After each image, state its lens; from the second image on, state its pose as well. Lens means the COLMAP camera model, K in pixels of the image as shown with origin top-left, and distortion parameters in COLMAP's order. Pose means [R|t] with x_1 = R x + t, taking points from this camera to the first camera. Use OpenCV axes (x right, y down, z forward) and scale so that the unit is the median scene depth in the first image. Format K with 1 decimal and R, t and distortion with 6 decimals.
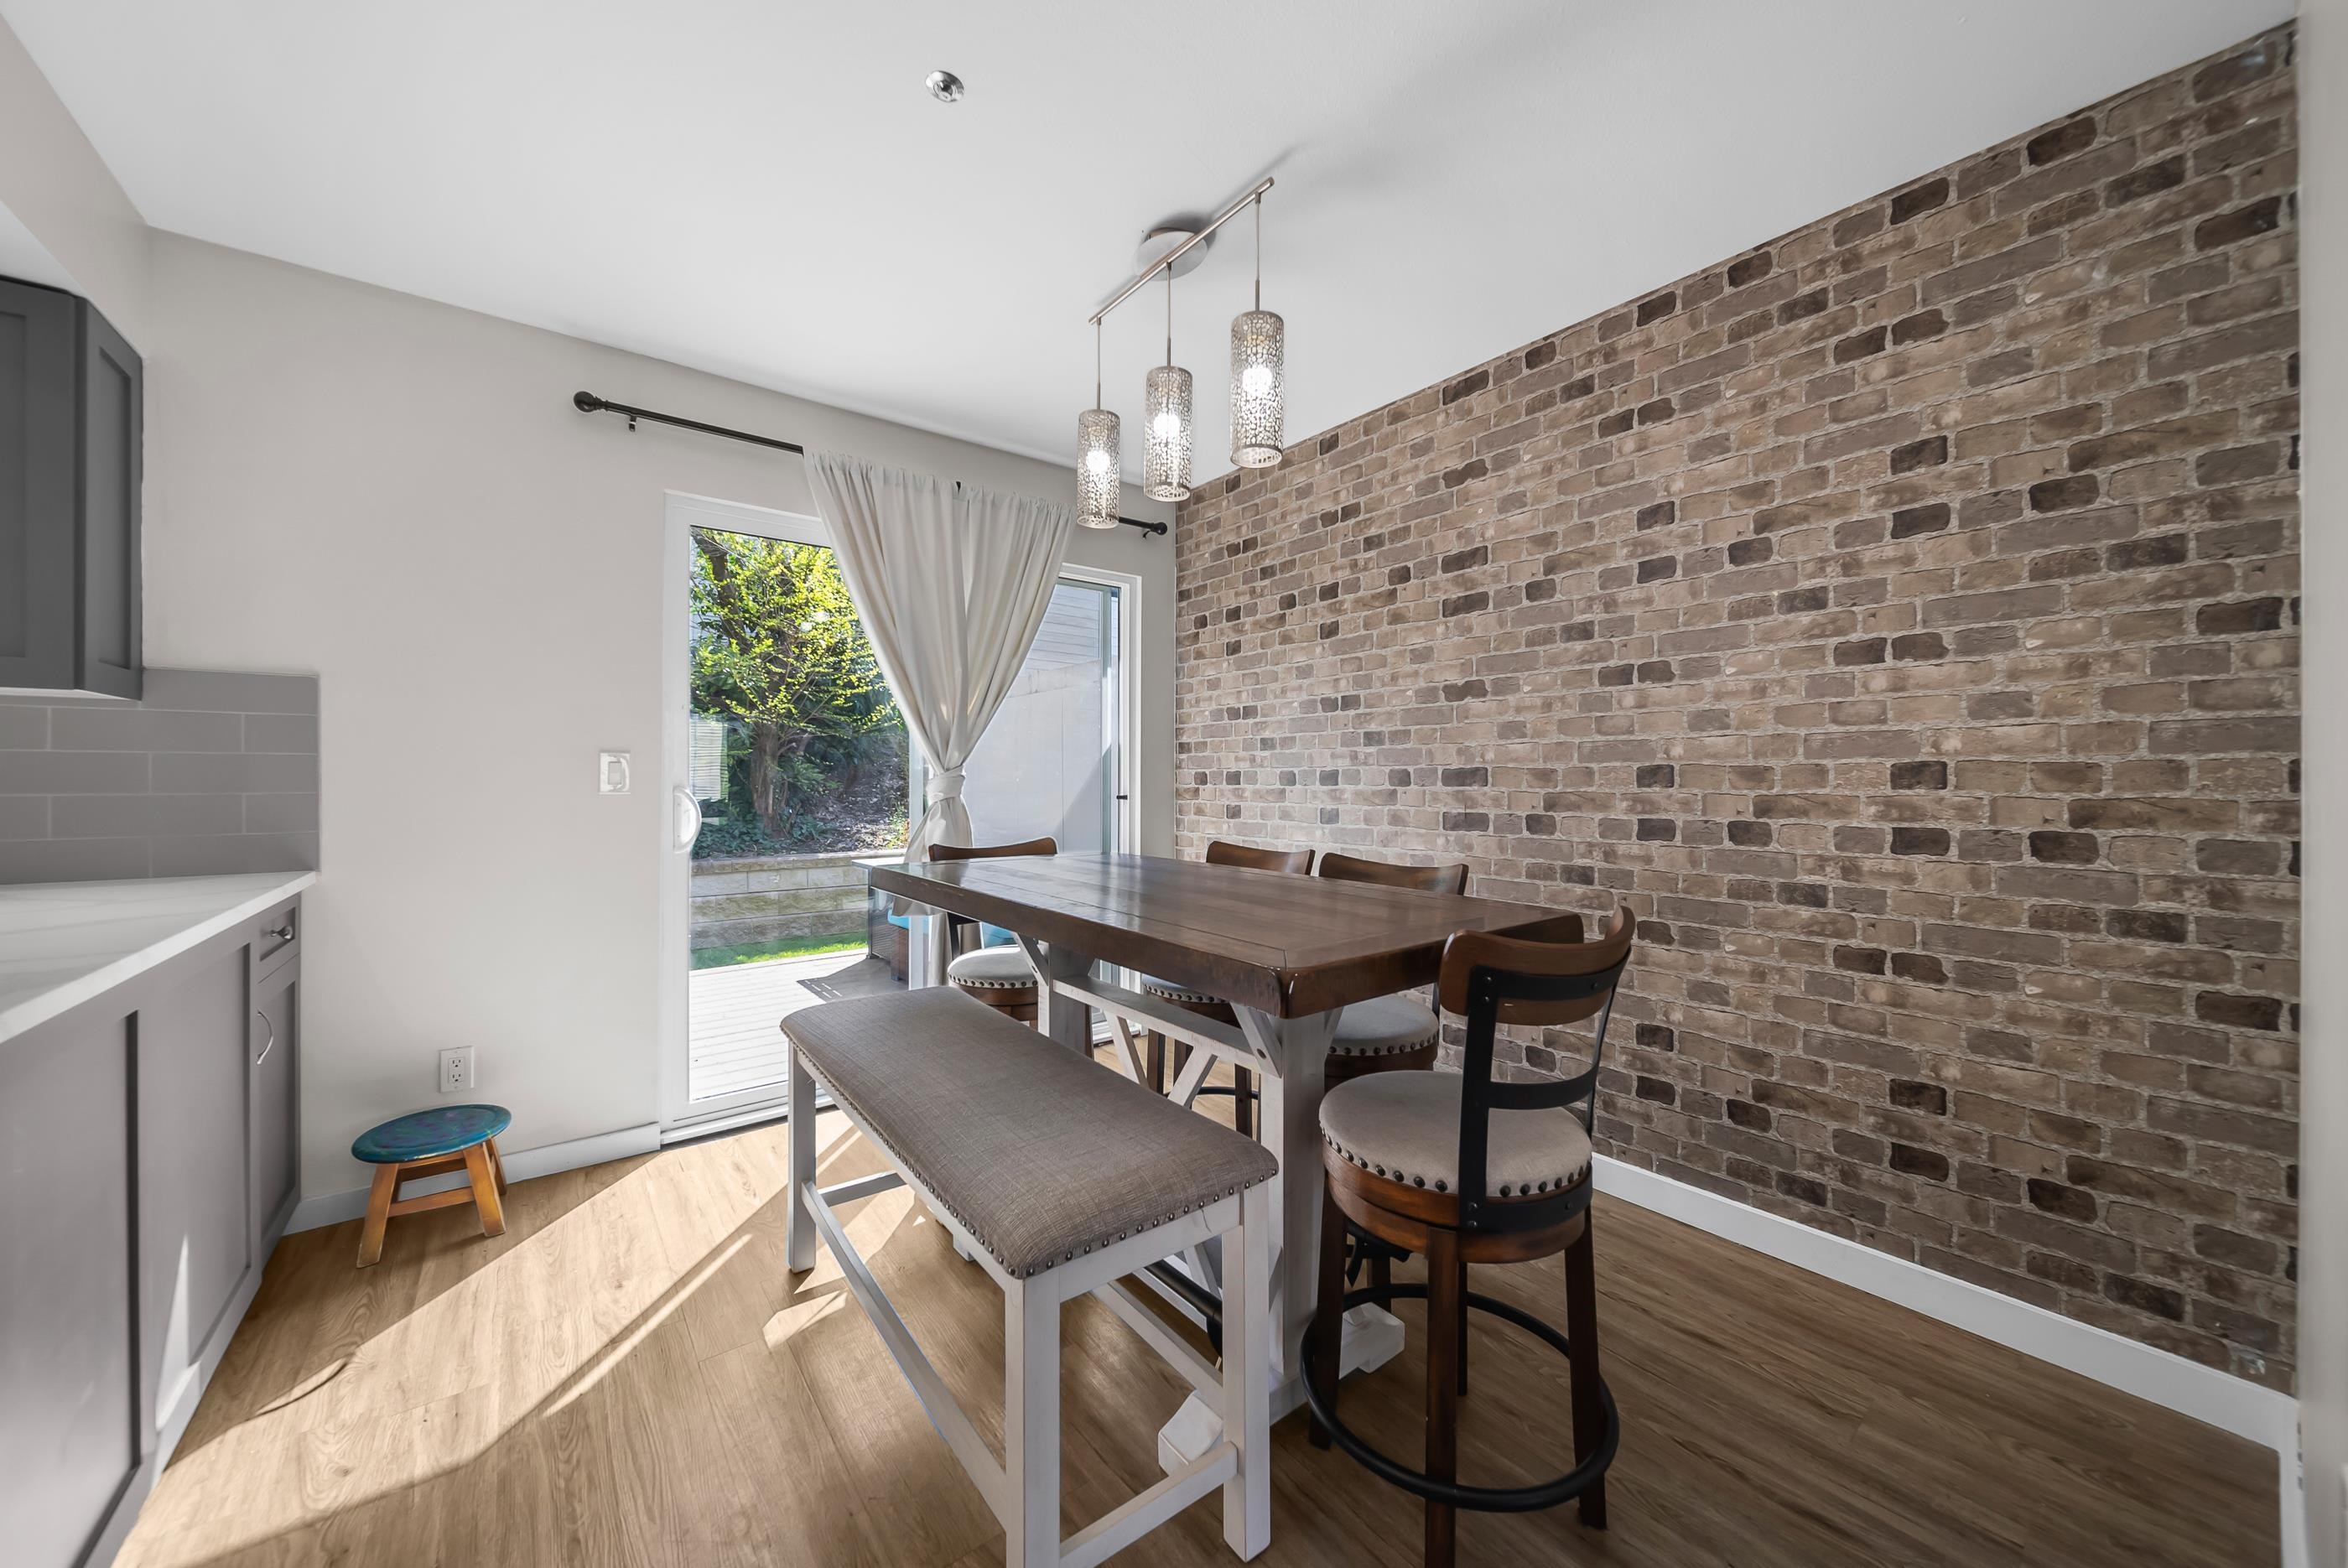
lens RADIAL K [[828.5, 0, 1175.3], [0, 828.5, 780.9], [0, 0, 1]] dist [-0.005768, 0.000019]
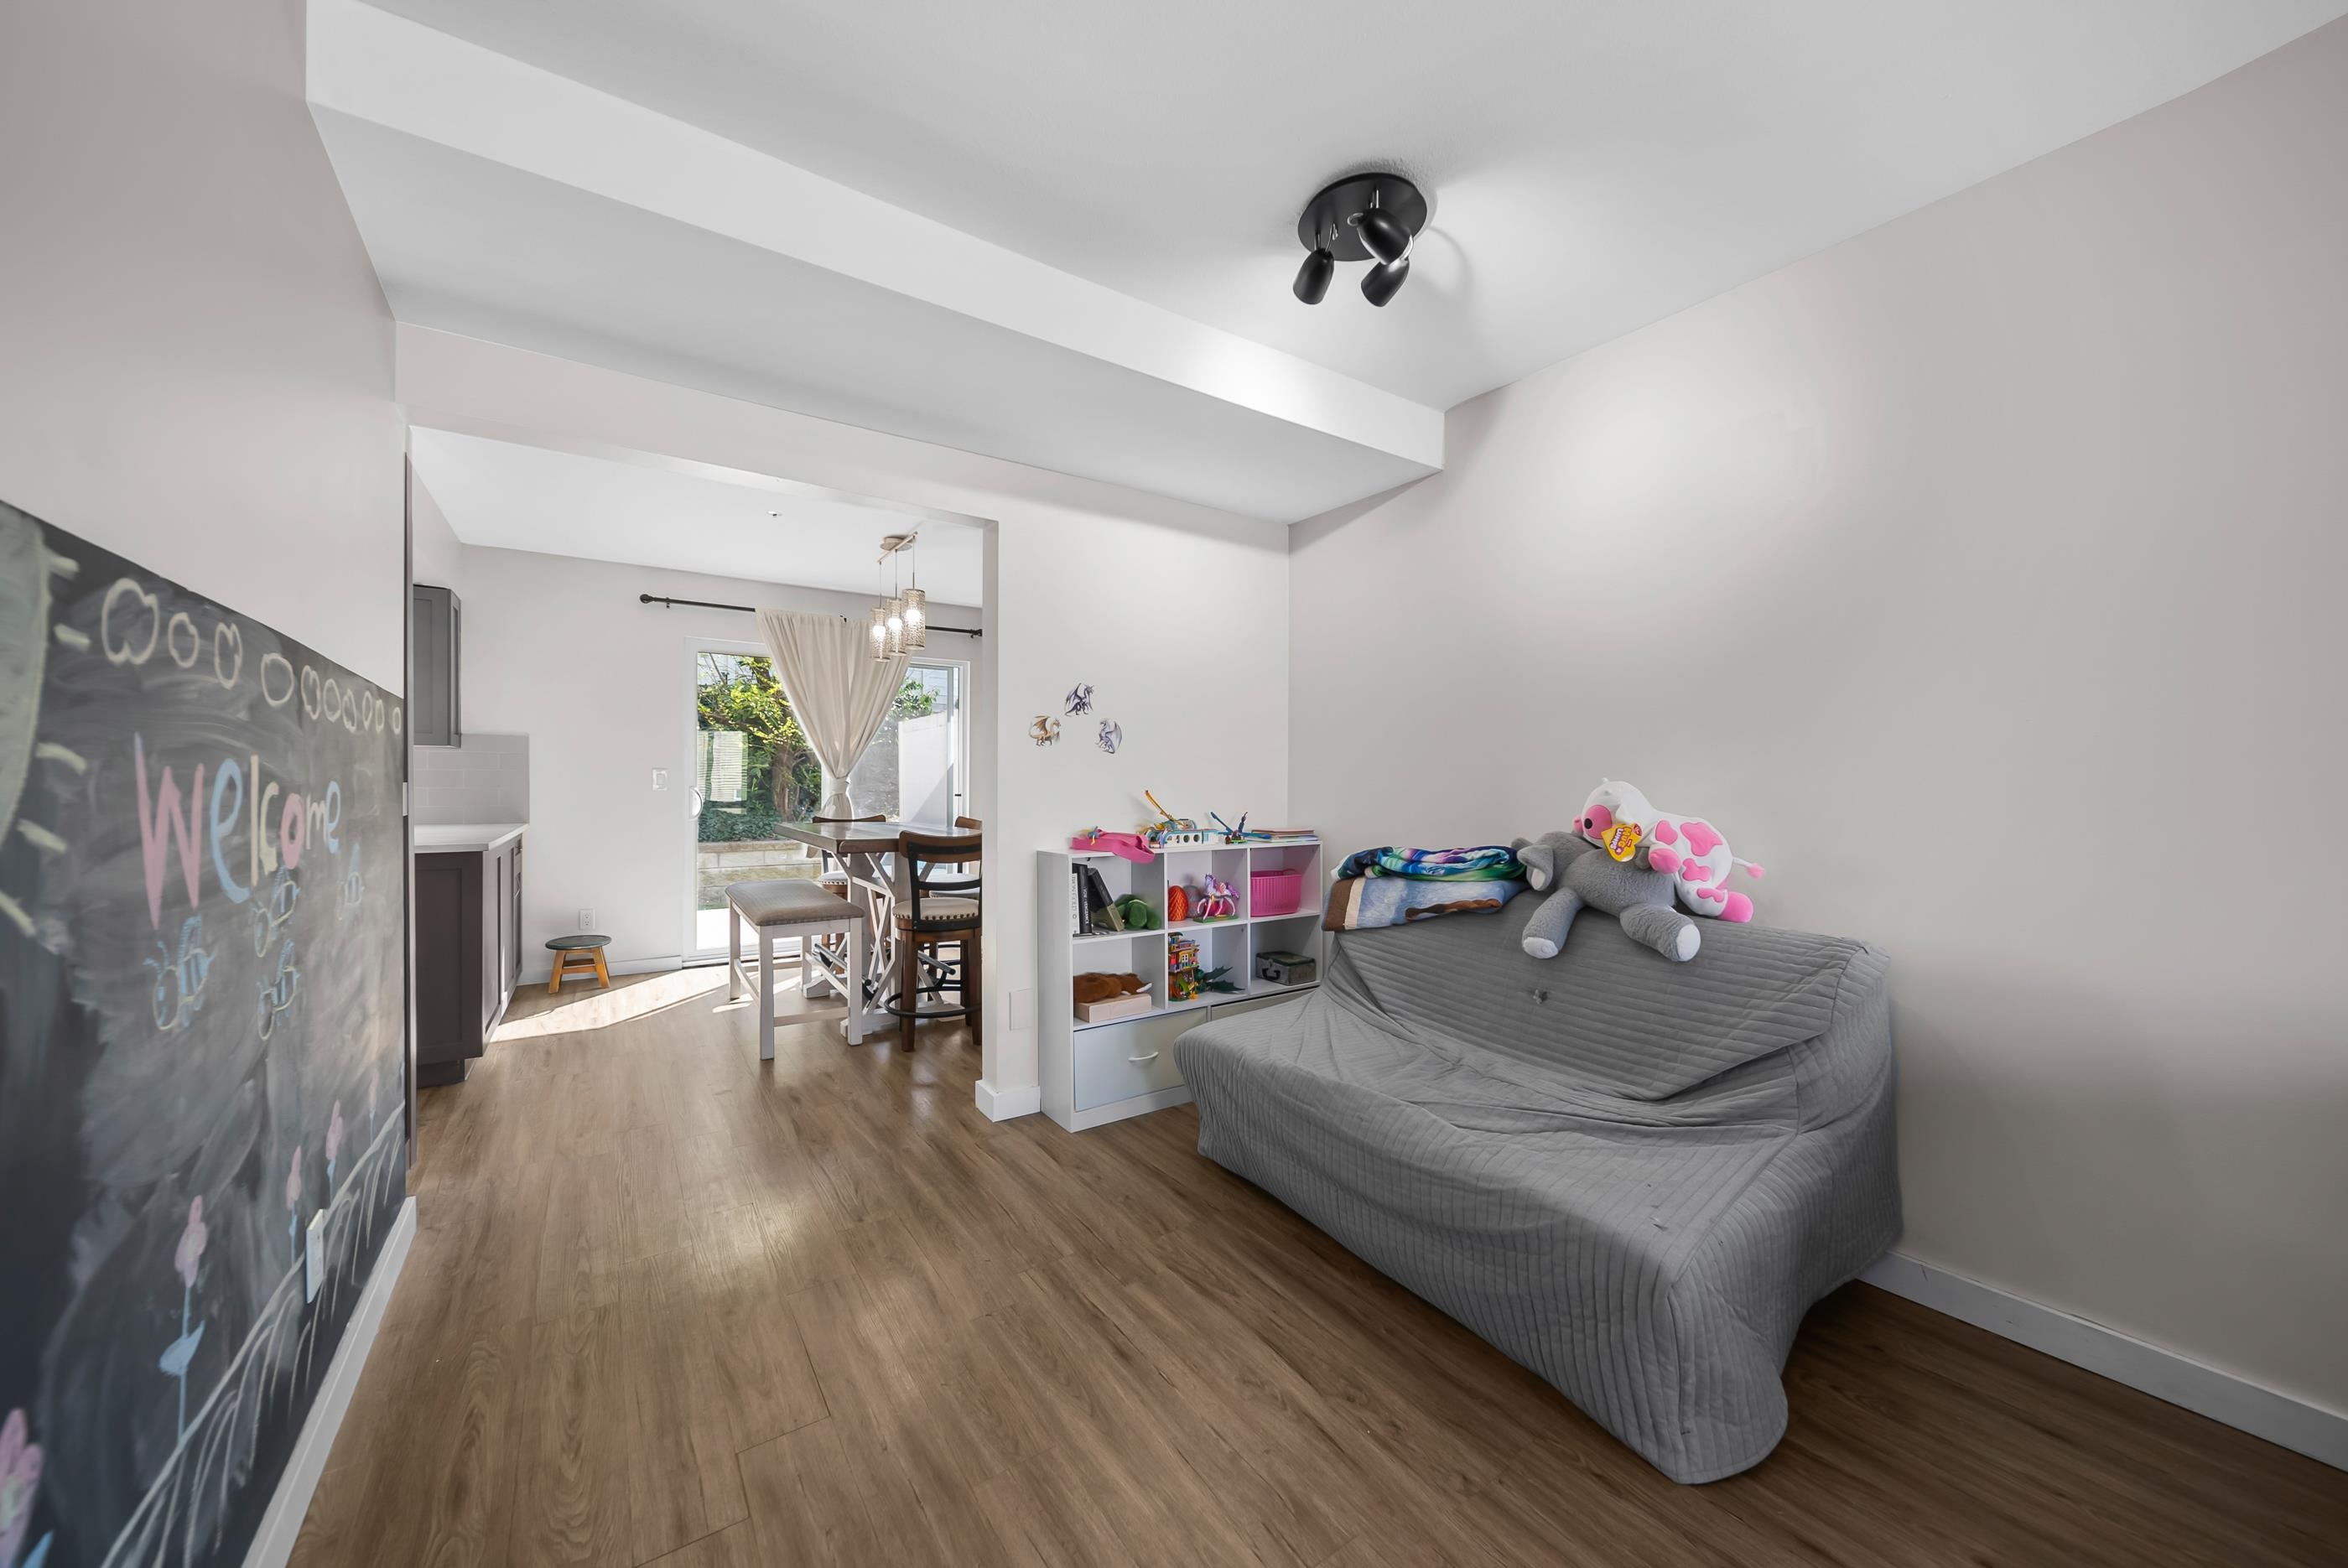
lens RADIAL K [[828.5, 0, 1167.4], [0, 828.5, 788.0], [0, 0, 1]] dist [-0.005768, 0.000019]
pose [[0.997668, 0.000827, -0.068244, 0.784203], [-0.000675, 0.999997, 0.002256, 0.005137], [0.068245, -0.002205, 0.997666, -1.047765]]
